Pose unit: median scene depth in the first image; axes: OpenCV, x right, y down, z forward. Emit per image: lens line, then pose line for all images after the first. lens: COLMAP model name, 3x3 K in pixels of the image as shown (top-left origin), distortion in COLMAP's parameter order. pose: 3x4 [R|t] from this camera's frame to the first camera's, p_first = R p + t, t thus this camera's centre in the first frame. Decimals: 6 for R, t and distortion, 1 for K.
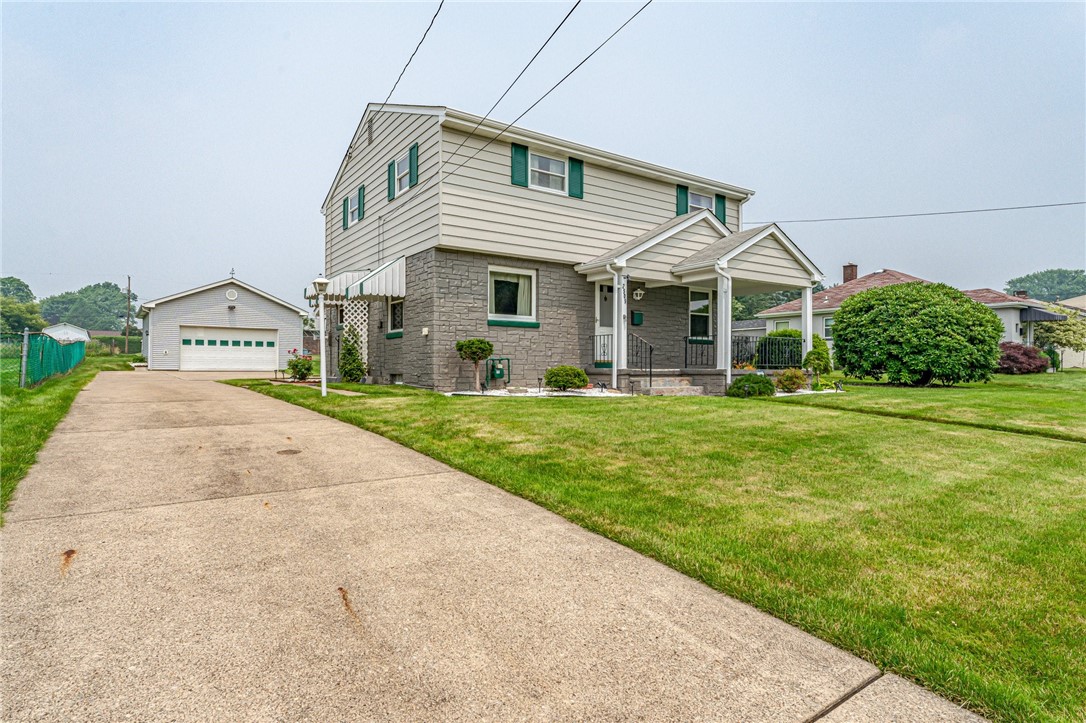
lens RADIAL K [[598.5, 0, 543.0], [0, 598.5, 361.5], [0, 0, 1]] dist [-0.018138, -0.000113]
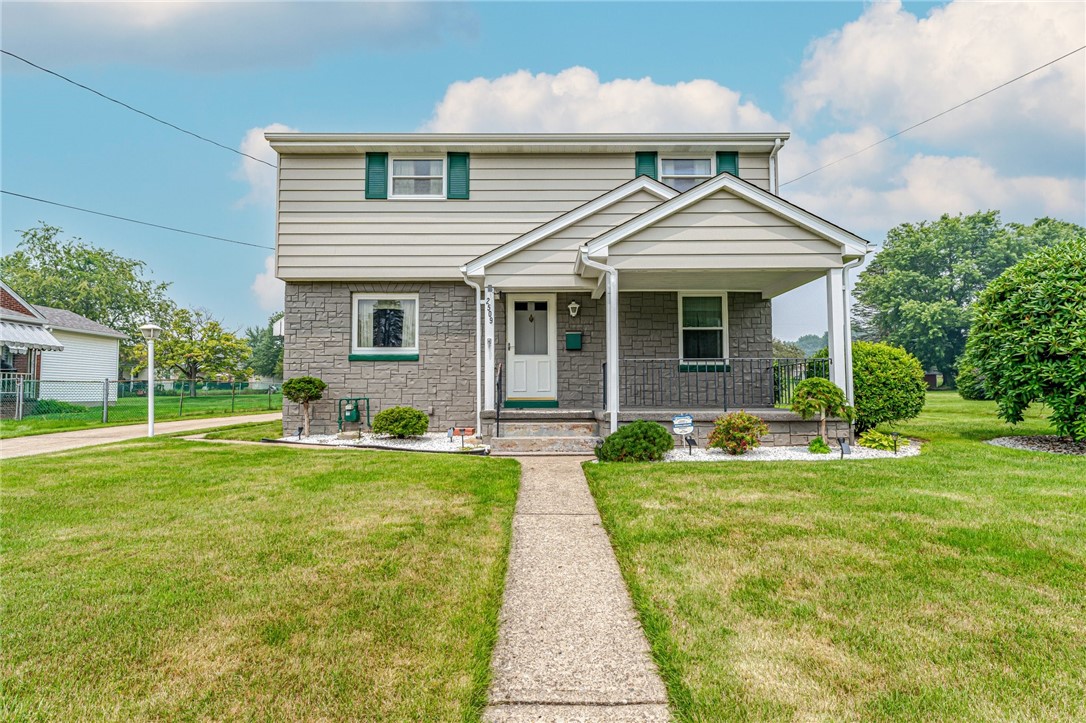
lens RADIAL K [[544.7, 0, 543.0], [0, 544.7, 361.5], [0, 0, 1]] dist [-0.001851, -0.000308]
pose [[0.828965, -0.041578, -0.557752, 0.562274], [0.012109, 0.998333, -0.056425, -0.009694], [0.559169, 0.040020, 0.828087, 0.462341]]
